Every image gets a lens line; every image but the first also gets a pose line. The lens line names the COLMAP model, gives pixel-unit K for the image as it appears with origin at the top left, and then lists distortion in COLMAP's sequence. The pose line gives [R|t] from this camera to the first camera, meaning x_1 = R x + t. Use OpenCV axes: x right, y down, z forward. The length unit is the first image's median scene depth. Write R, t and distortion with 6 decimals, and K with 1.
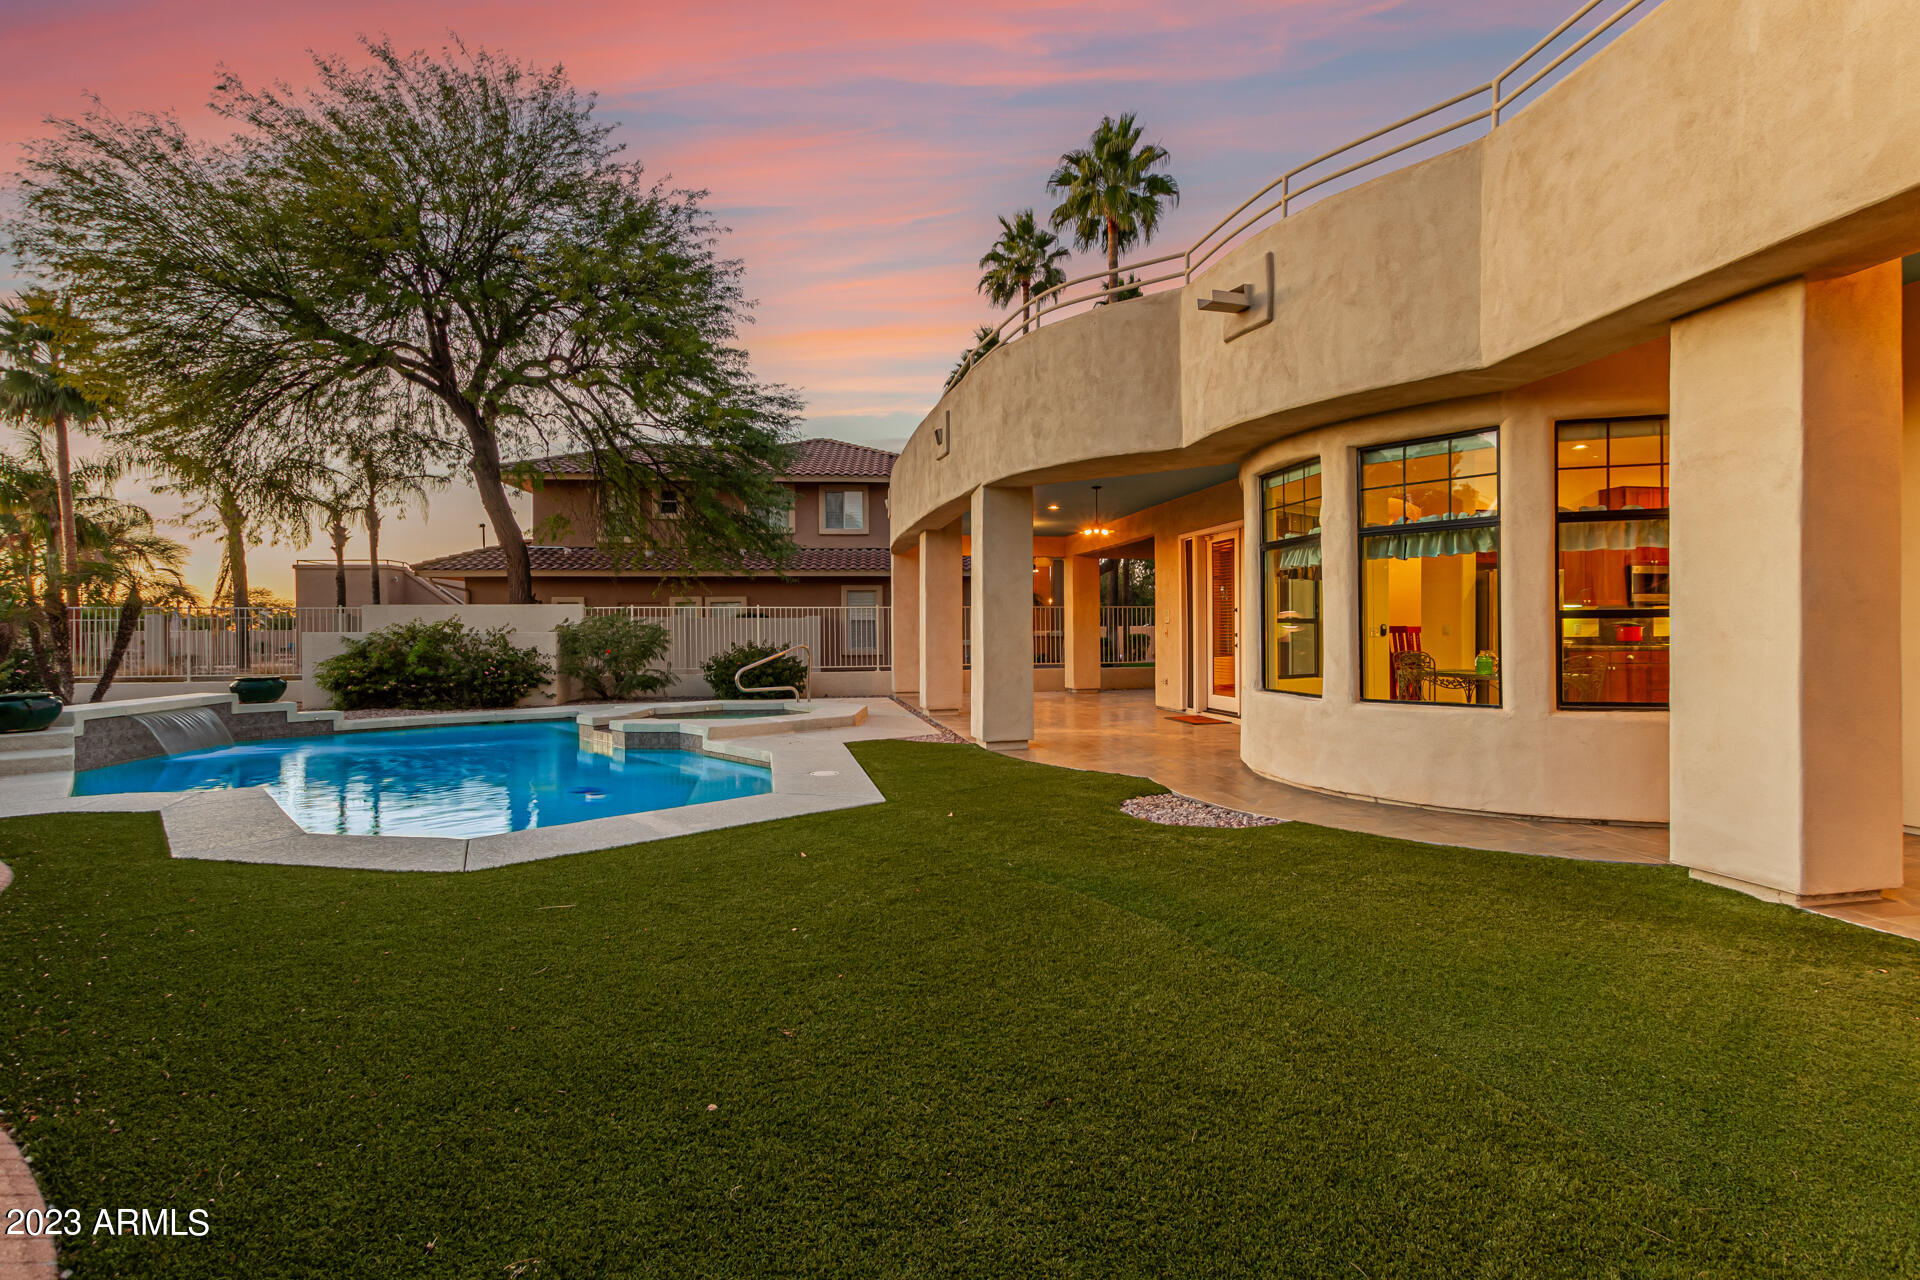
lens RADIAL K [[874.4, 0, 960.0], [0, 874.4, 640.0], [0, 0, 1]] dist [0.001242, 0.000136]
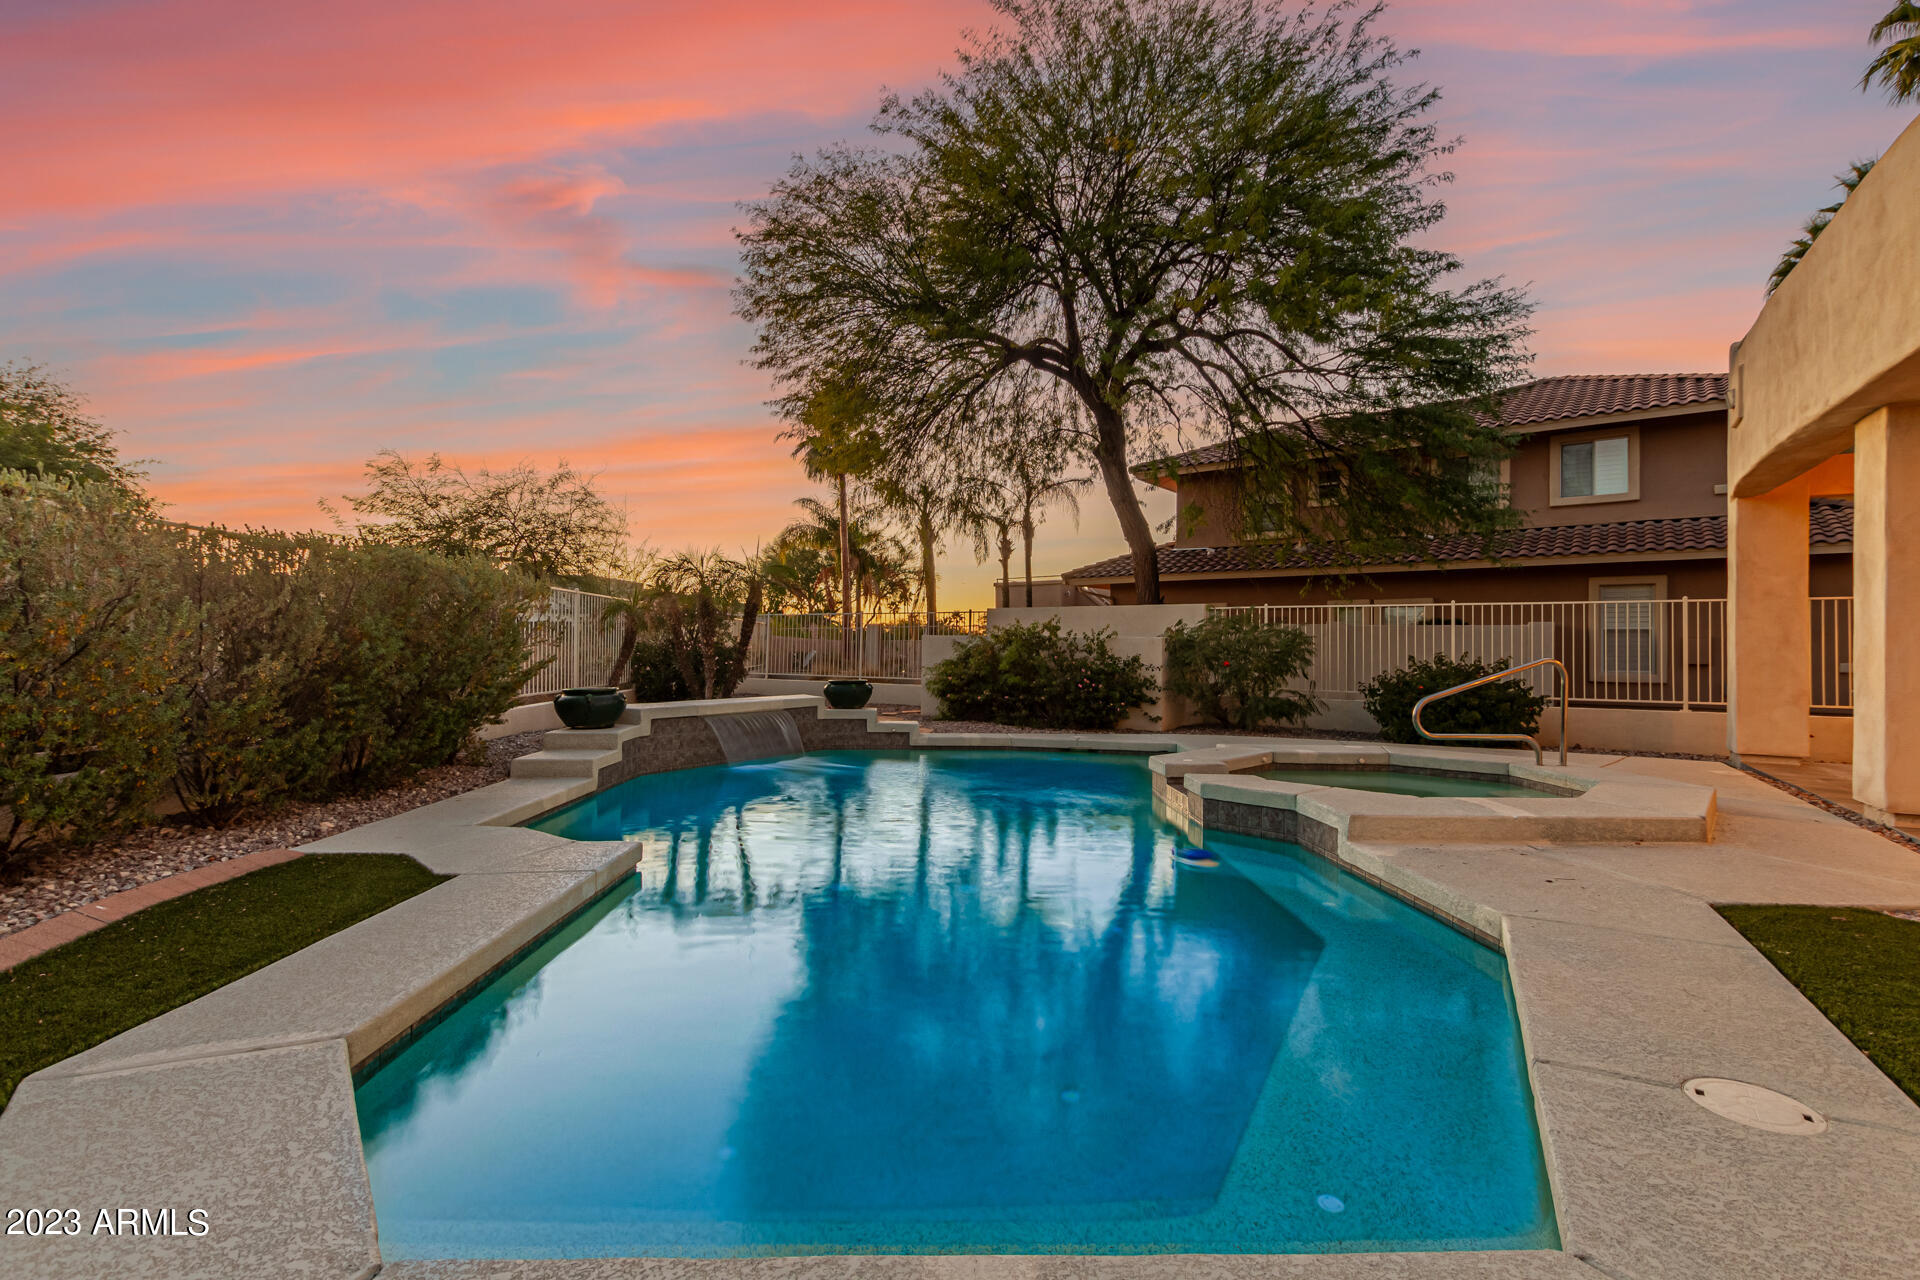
lens RADIAL K [[874.4, 0, 960.0], [0, 874.4, 640.0], [0, 0, 1]] dist [0.001242, 0.000136]
pose [[0.742594, 0.006620, -0.669710, -0.064496], [-0.020320, 0.999714, -0.012649, 0.006087], [0.669434, 0.023002, 0.742515, 0.258047]]
